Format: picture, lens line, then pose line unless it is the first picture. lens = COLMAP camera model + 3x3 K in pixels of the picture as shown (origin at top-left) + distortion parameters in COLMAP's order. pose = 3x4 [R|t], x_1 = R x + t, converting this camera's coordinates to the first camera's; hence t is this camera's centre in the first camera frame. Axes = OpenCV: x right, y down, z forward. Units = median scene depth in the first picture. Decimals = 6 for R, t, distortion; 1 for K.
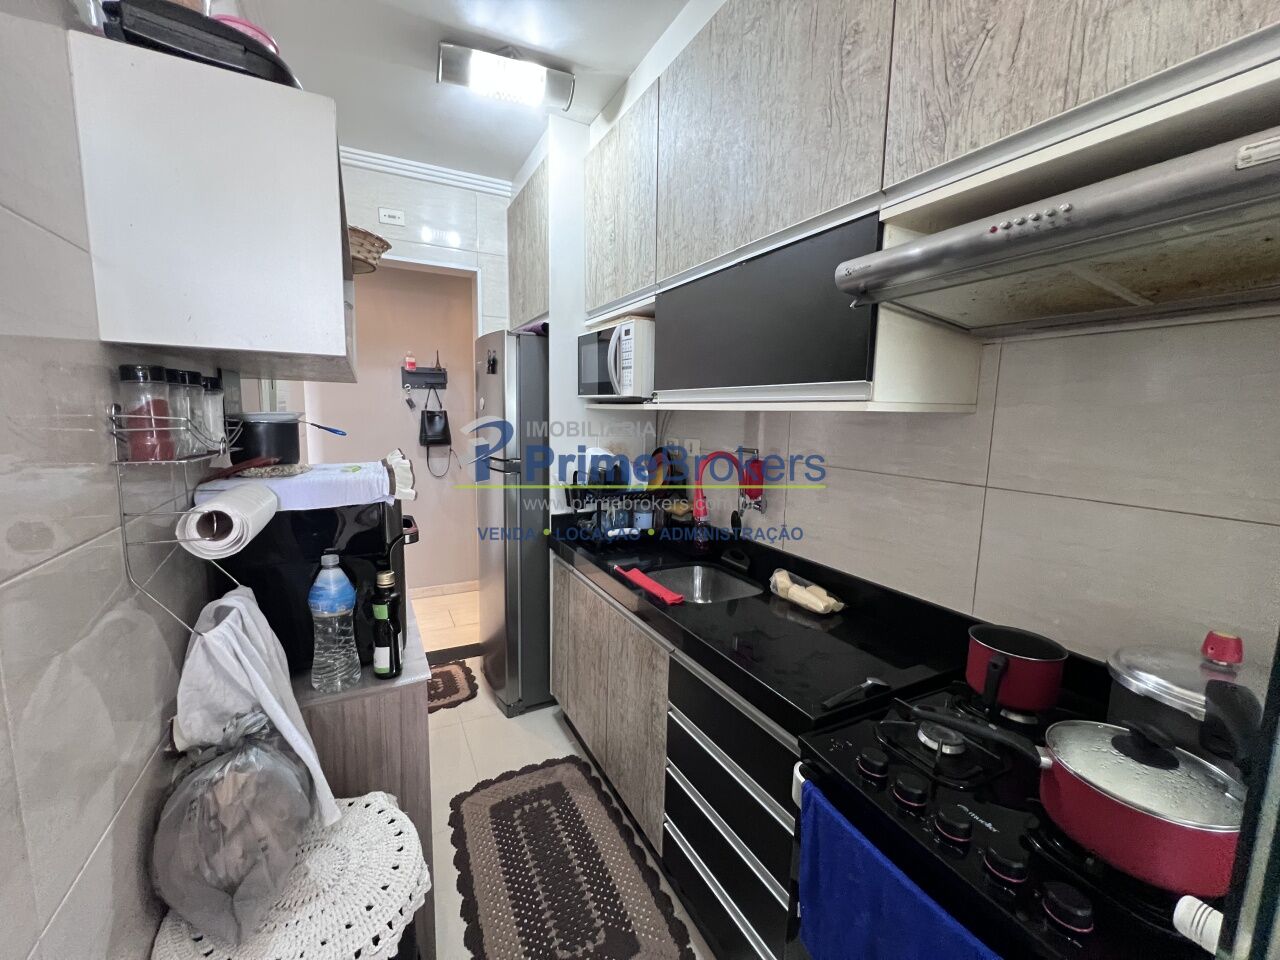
lens RADIAL K [[511.3, 0, 634.1], [0, 511.3, 478.0], [0, 0, 1]] dist [-0.001445, 0.000289]
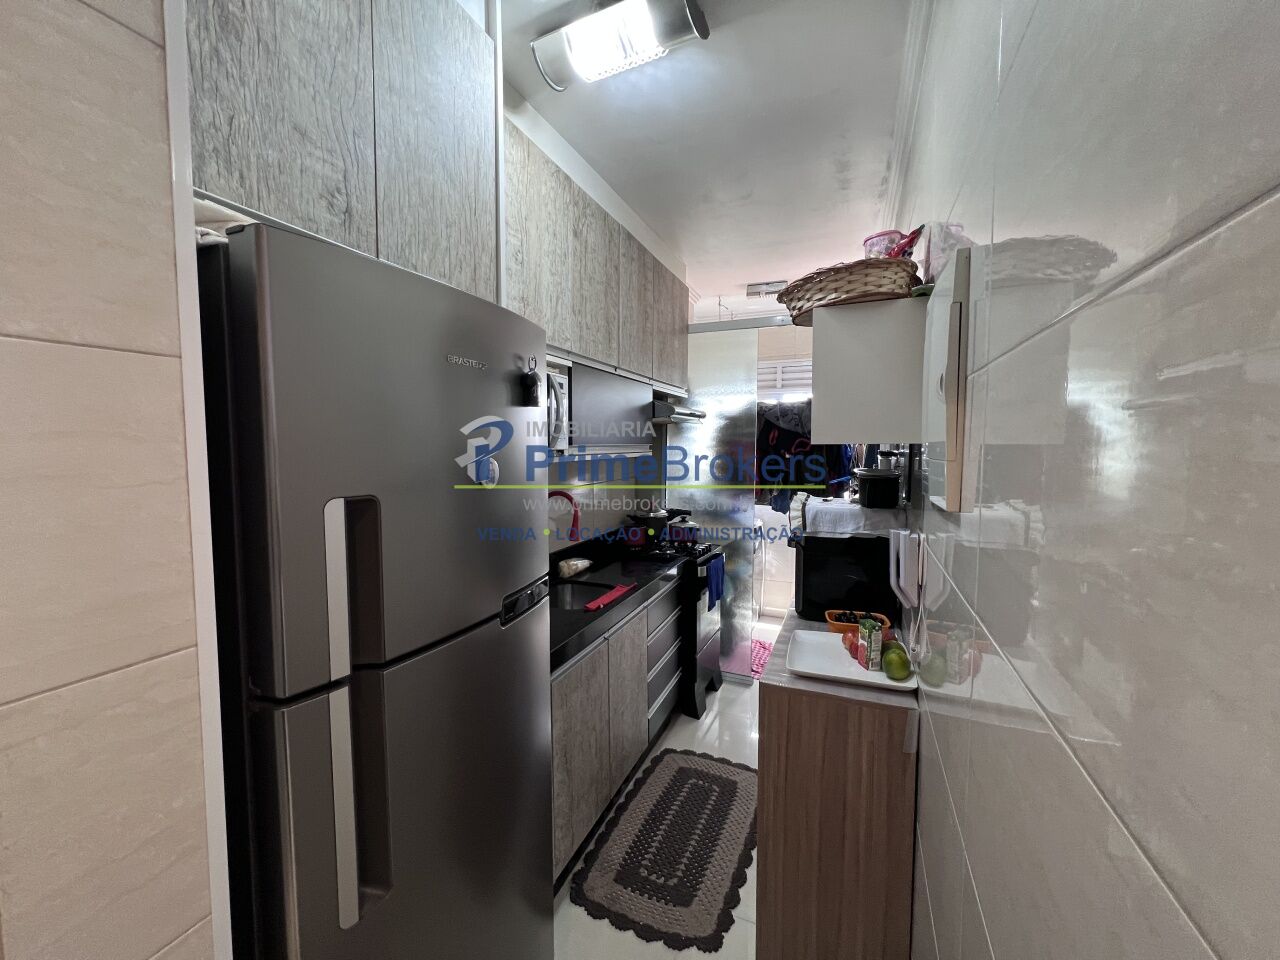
lens RADIAL K [[511.3, 0, 634.1], [0, 511.3, 478.0], [0, 0, 1]] dist [-0.001445, 0.000289]
pose [[-0.632403, -0.069413, 0.771523, -0.863287], [0.088288, 0.983029, 0.160810, -0.251069], [-0.769592, 0.169813, -0.615542, 1.503040]]
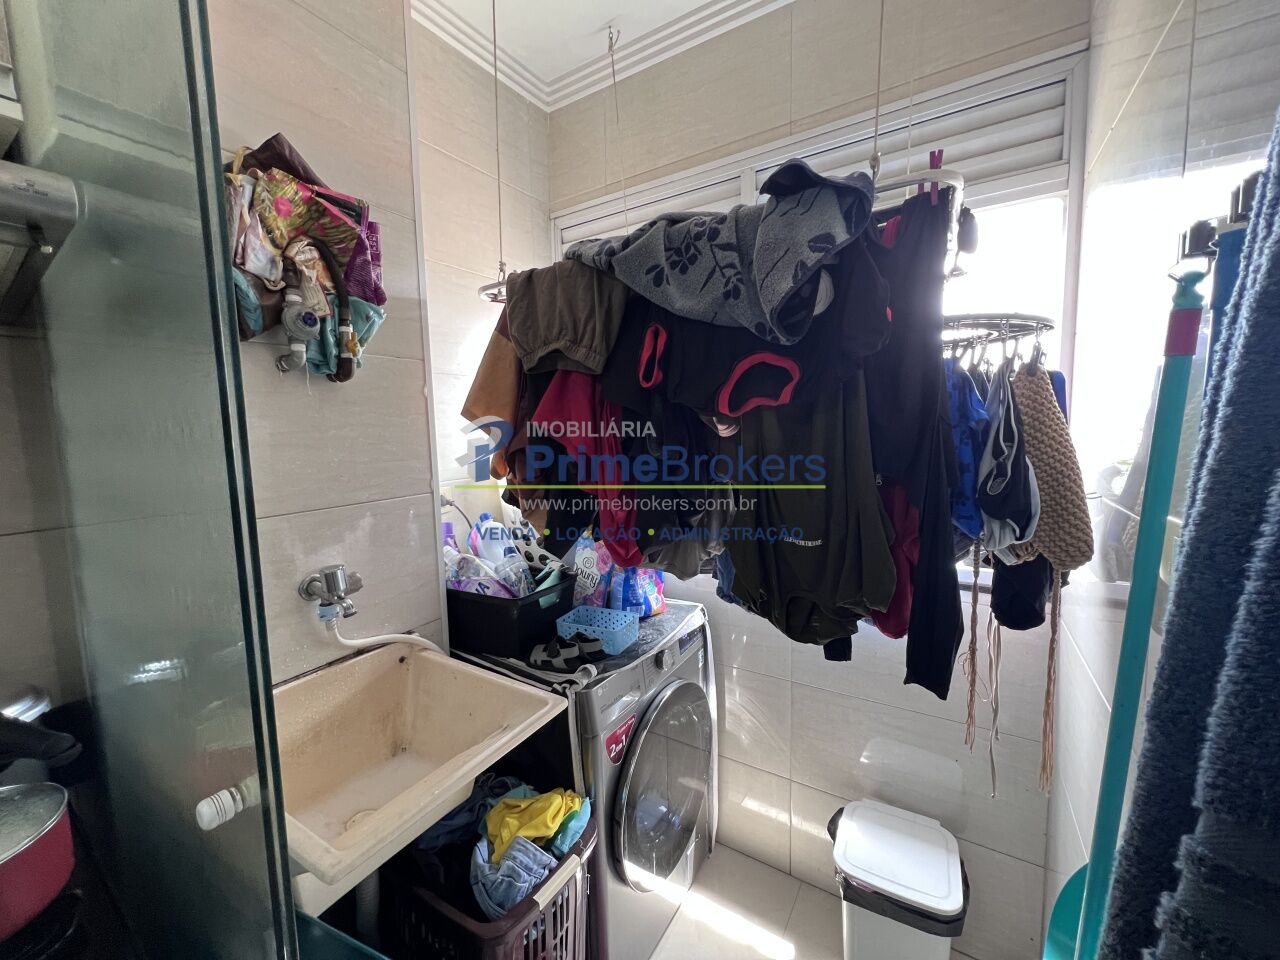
lens RADIAL K [[511.3, 0, 634.1], [0, 511.3, 478.0], [0, 0, 1]] dist [-0.001445, 0.000289]
pose [[-0.500067, -0.091703, 0.861117, -0.552305], [0.123290, 0.976709, 0.175610, -0.154138], [-0.857165, 0.193984, -0.477114, 0.938799]]
